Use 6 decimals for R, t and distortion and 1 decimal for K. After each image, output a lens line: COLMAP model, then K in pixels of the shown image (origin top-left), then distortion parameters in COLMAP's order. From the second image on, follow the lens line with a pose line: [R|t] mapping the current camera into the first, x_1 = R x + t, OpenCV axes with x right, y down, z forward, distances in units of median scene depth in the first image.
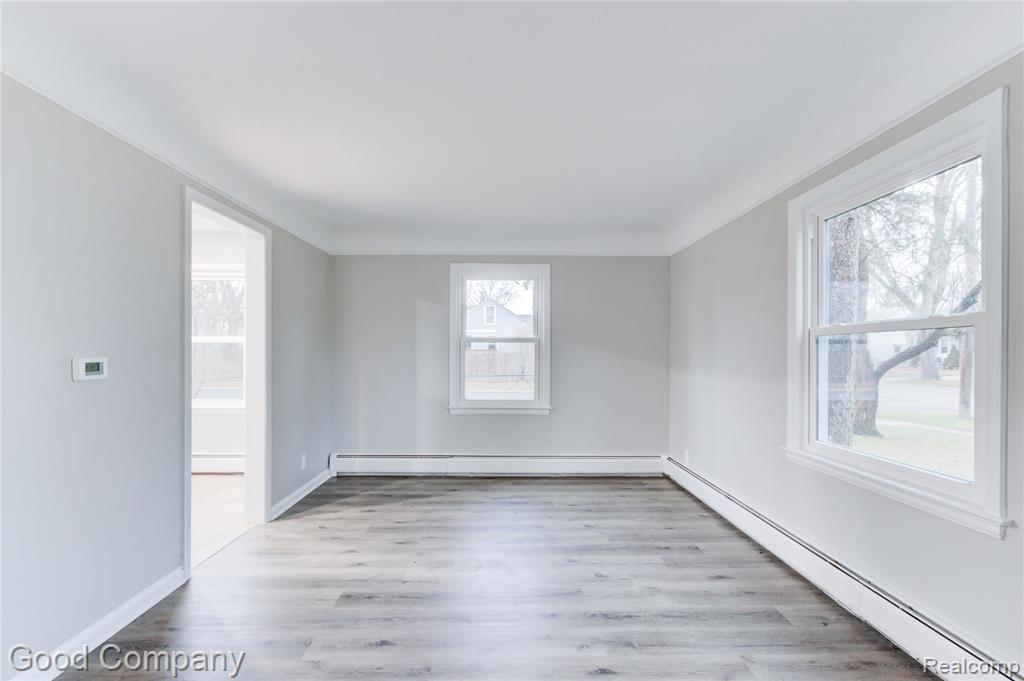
lens RADIAL K [[456.6, 0, 513.0], [0, 456.6, 355.2], [0, 0, 1]] dist [0.000854, 0.000471]
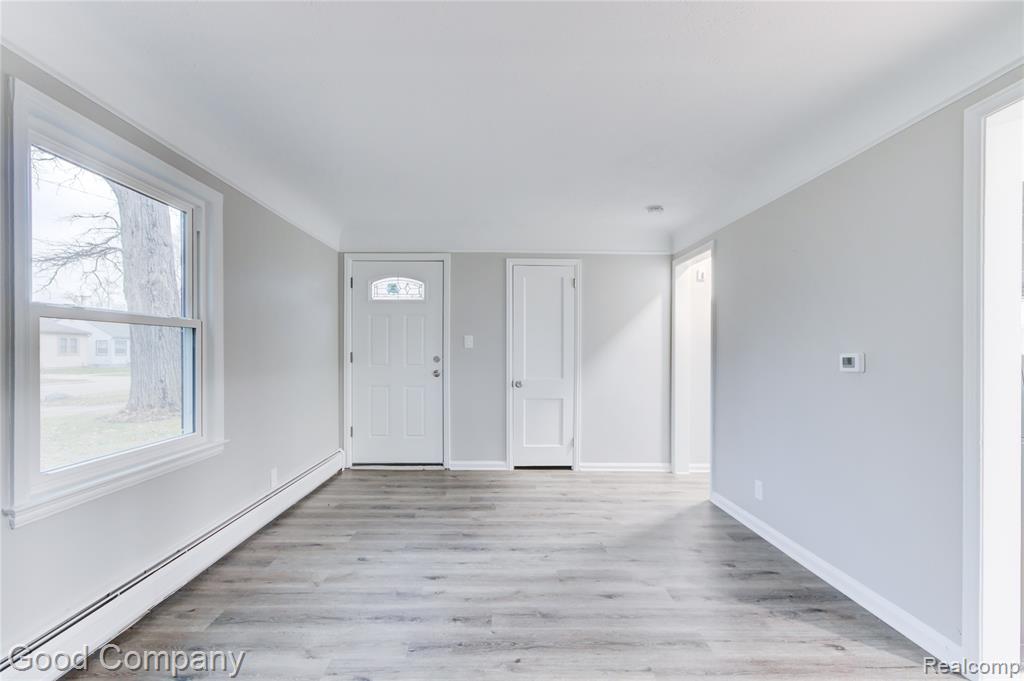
lens RADIAL K [[474.0, 0, 510.1], [0, 474.0, 353.3], [0, 0, 1]] dist [-0.002631, 0.000721]
pose [[-0.999976, -0.005969, -0.003653, -0.012230], [-0.005985, 0.999973, 0.004261, 0.002895], [0.003628, 0.004282, -0.999984, 1.232606]]
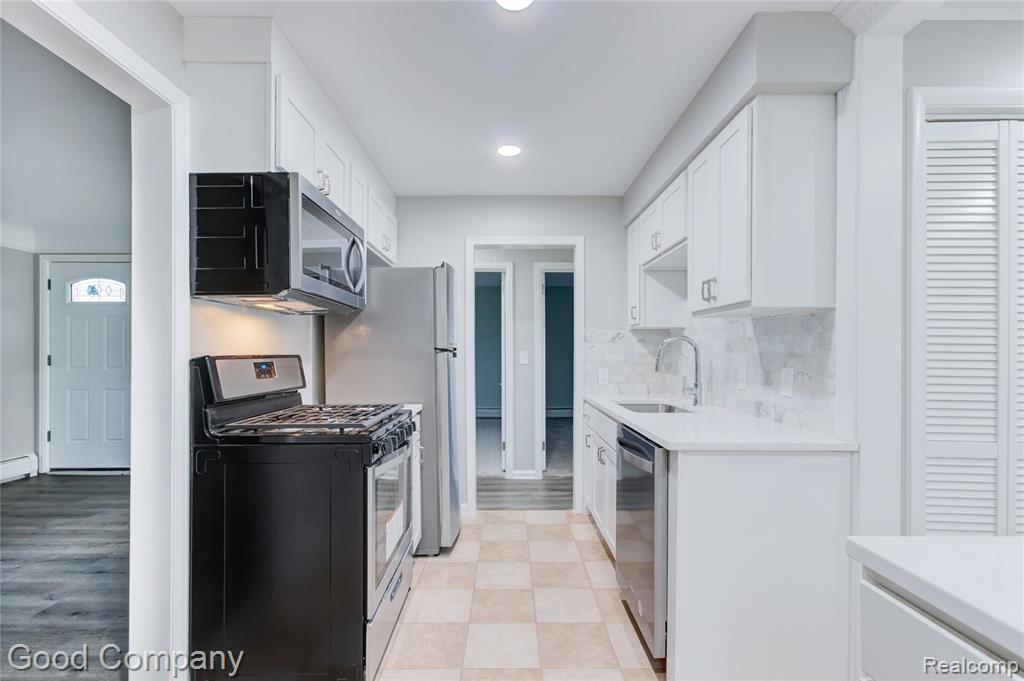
lens RADIAL K [[474.0, 0, 510.1], [0, 474.0, 353.3], [0, 0, 1]] dist [-0.002631, 0.000721]
pose [[-0.999986, -0.004749, -0.002334, -0.902834], [-0.004758, 0.999982, 0.003549, -0.008387], [0.002317, 0.003560, -0.999991, 1.207298]]
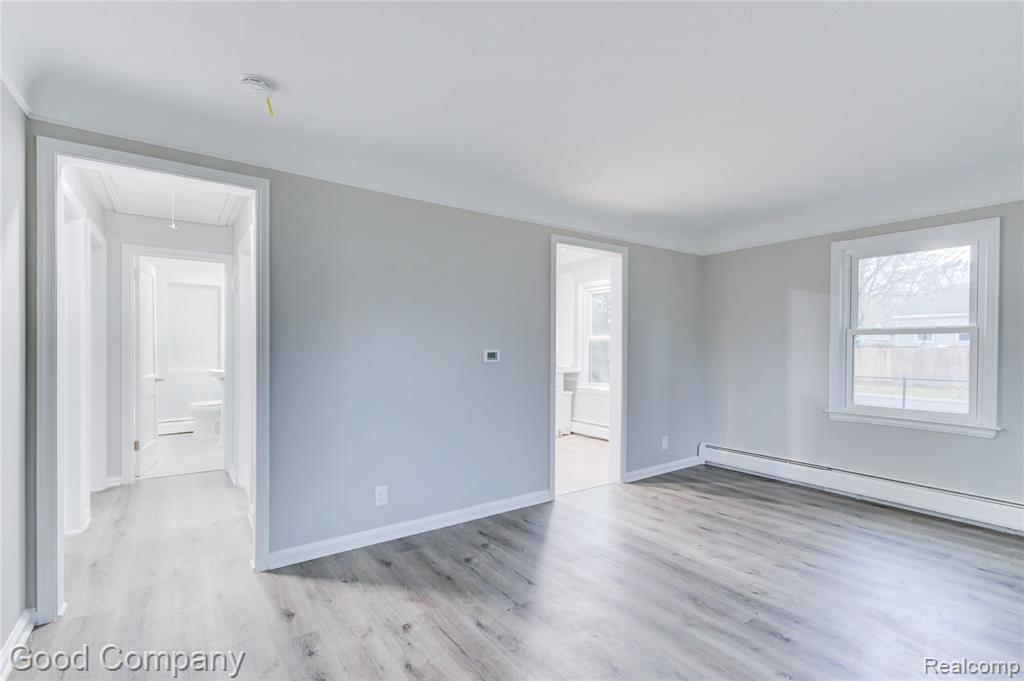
lens RADIAL K [[464.5, 0, 509.0], [0, 464.5, 351.8], [0, 0, 1]] dist [-0.000274, 0.000076]
pose [[0.565767, 0.004579, -0.824552, 0.326013], [-0.004378, 0.999987, 0.002549, 0.004591], [0.824553, 0.002168, 0.565780, 0.023236]]
